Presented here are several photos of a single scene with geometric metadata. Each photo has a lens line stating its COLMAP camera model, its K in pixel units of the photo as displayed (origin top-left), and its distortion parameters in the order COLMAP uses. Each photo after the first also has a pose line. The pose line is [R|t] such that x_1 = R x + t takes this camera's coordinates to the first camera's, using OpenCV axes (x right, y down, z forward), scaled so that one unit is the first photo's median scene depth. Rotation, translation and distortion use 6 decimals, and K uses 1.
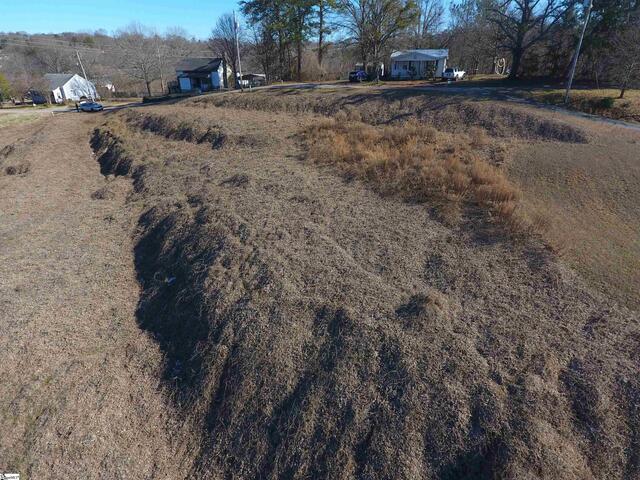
lens RADIAL K [[375.1, 0, 324.8], [0, 375.1, 241.2], [0, 0, 1]] dist [-0.001977, -0.000496]
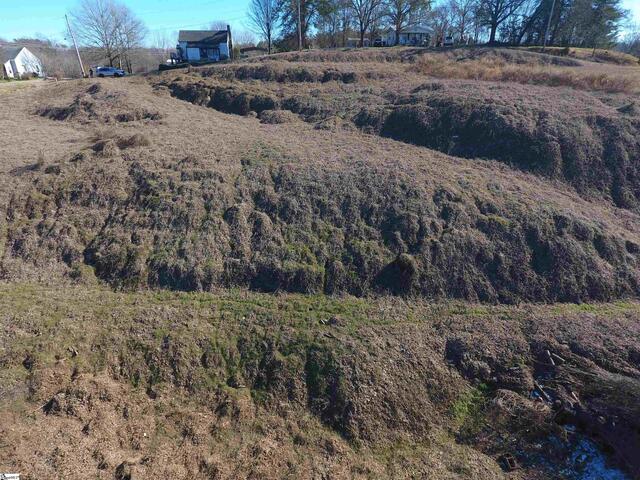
lens RADIAL K [[375.1, 0, 324.6], [0, 375.1, 241.0], [0, 0, 1]] dist [-0.001977, -0.000496]
pose [[0.912909, -0.161679, 0.374777, -1.069944], [0.171299, 0.985189, 0.007747, 0.290524], [-0.370479, 0.057127, 0.927083, -0.118712]]
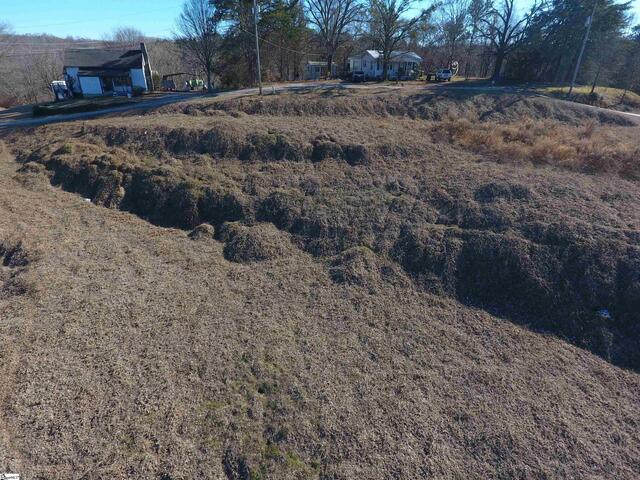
lens RADIAL K [[375.1, 0, 323.9], [0, 375.1, 240.9], [0, 0, 1]] dist [-0.001977, -0.000496]
pose [[0.817767, -0.224576, 0.529927, -0.941594], [0.227277, 0.971908, 0.061154, -0.177425], [-0.528774, 0.070430, 0.845836, 0.430863]]
